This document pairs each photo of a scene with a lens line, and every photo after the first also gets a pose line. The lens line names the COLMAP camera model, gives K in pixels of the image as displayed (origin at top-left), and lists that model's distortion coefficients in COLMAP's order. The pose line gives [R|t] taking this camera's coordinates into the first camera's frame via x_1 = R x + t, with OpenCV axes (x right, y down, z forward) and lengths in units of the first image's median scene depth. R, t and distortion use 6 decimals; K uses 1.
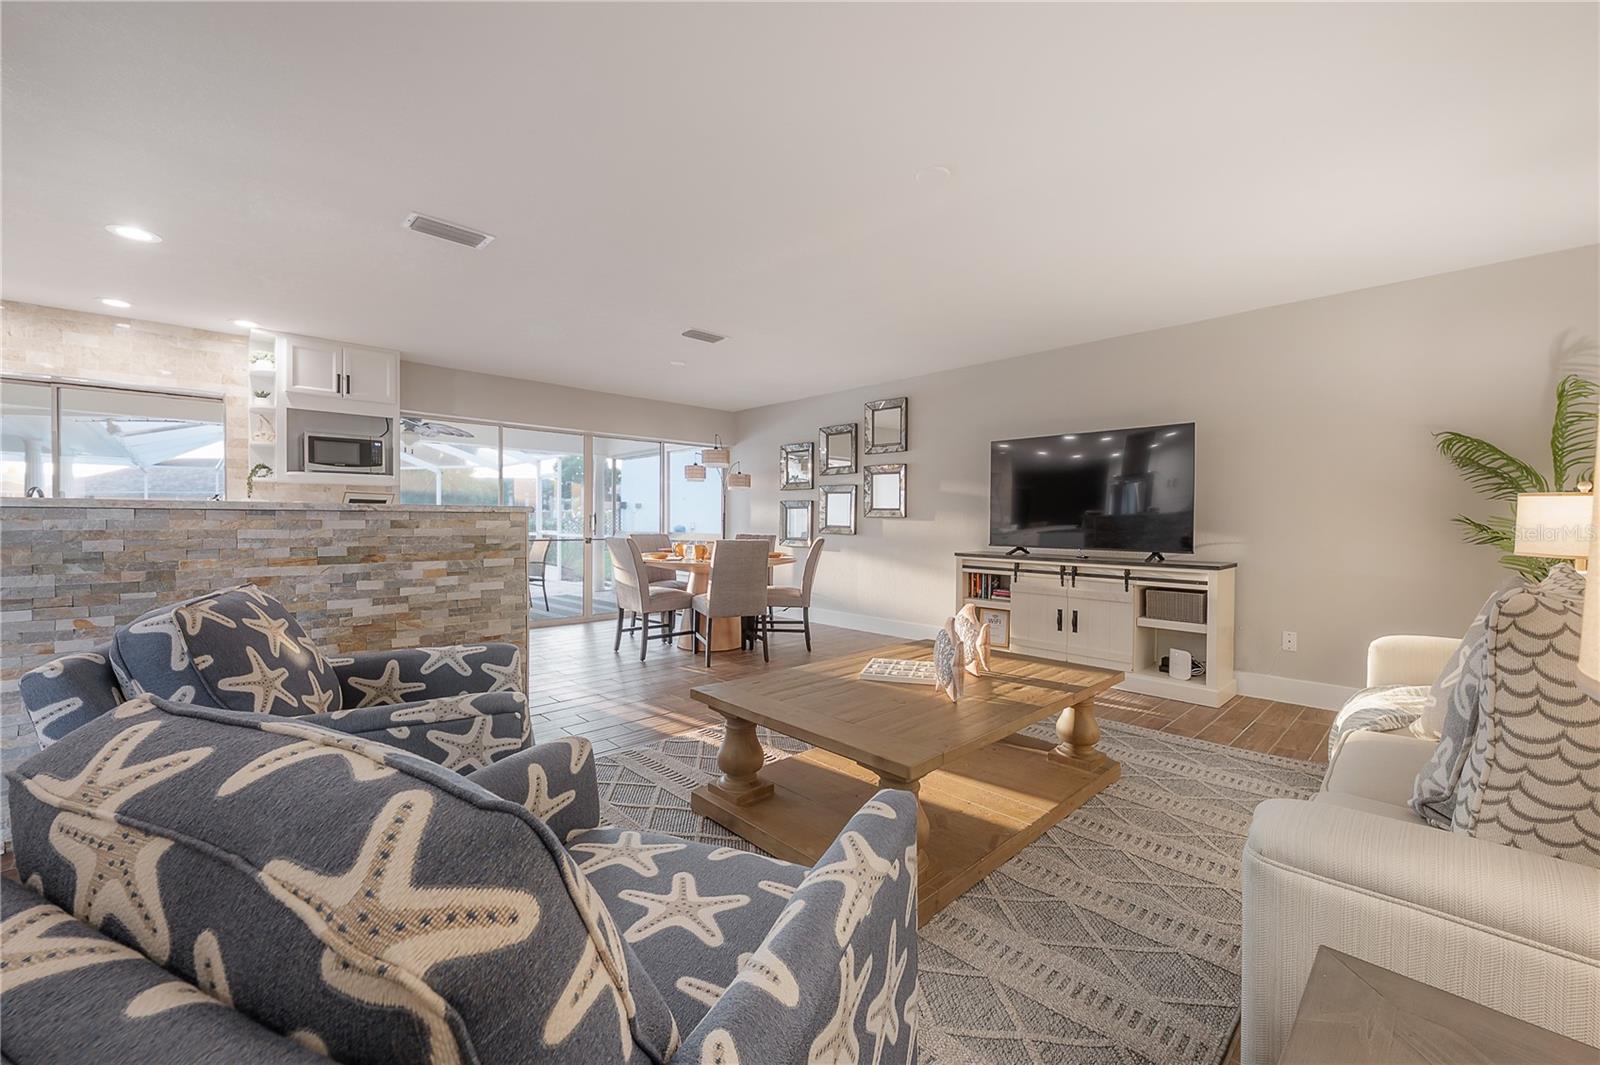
lens RADIAL K [[651.2, 0, 813.6], [0, 651.2, 531.2], [0, 0, 1]] dist [-0.003009, -0.000049]
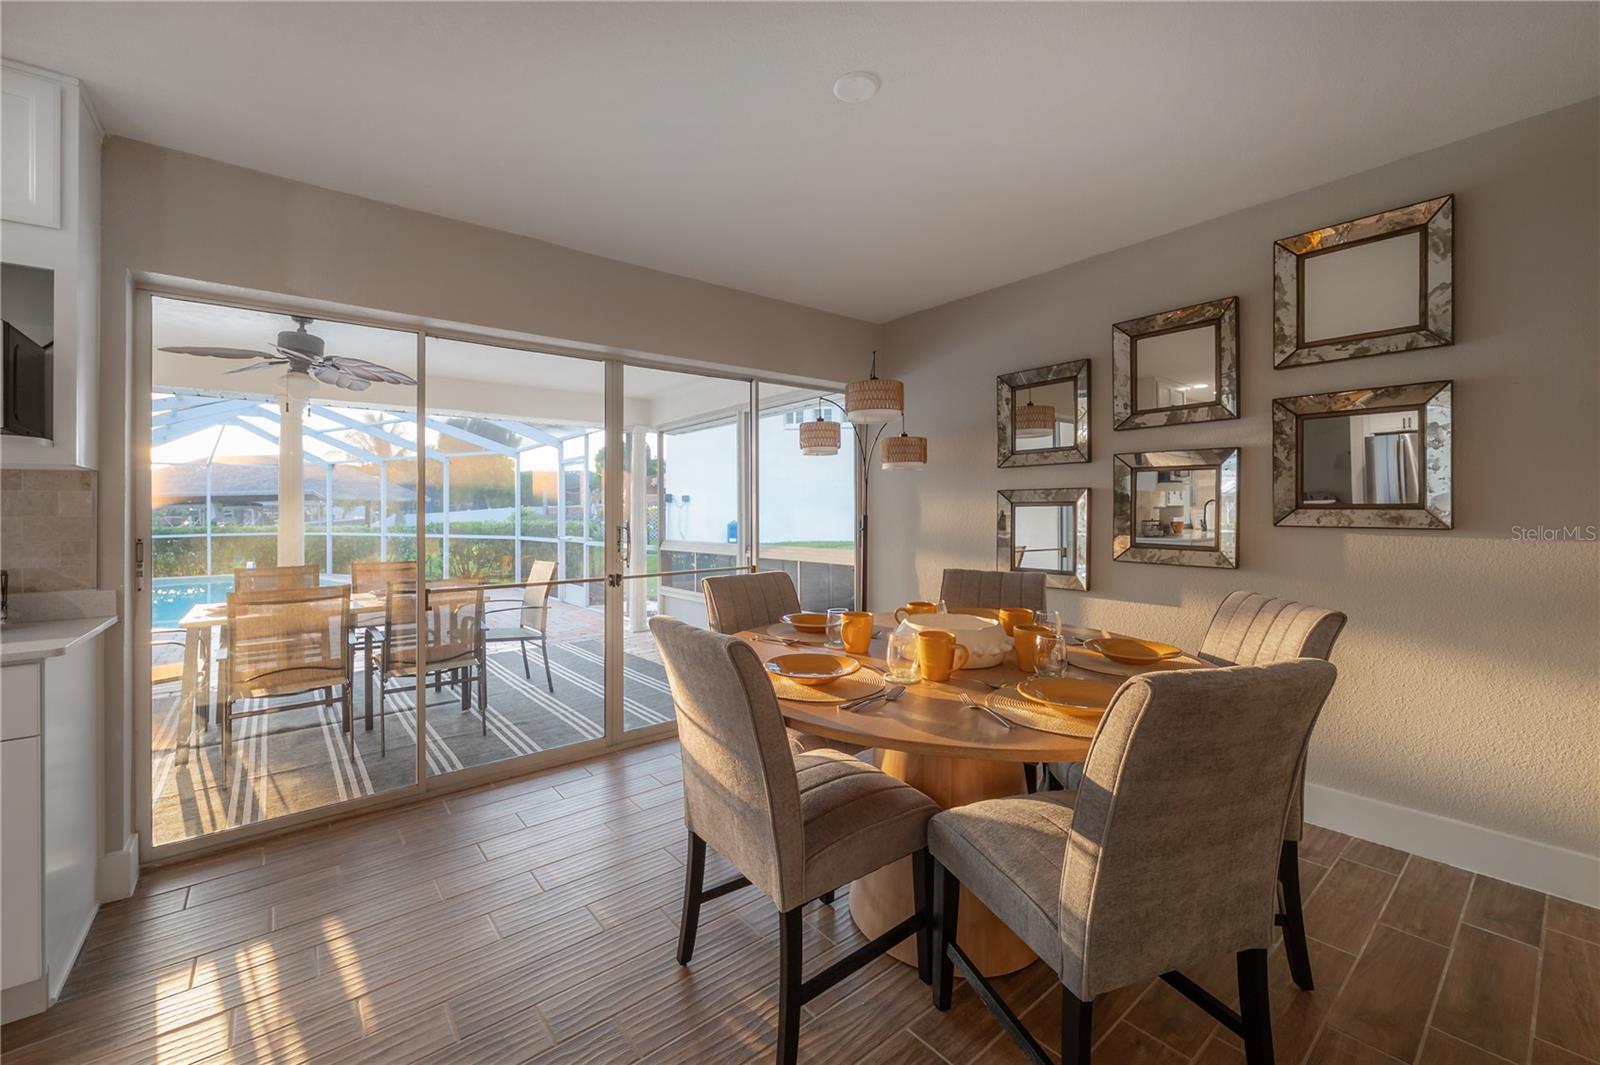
lens RADIAL K [[651.2, 0, 779.4], [0, 651.2, 513.6], [0, 0, 1]] dist [-0.003009, -0.000049]
pose [[0.993498, -0.015424, -0.112797, -0.167483], [0.014252, 0.999836, -0.011193, -0.027141], [0.112951, 0.009513, 0.993555, 0.530201]]
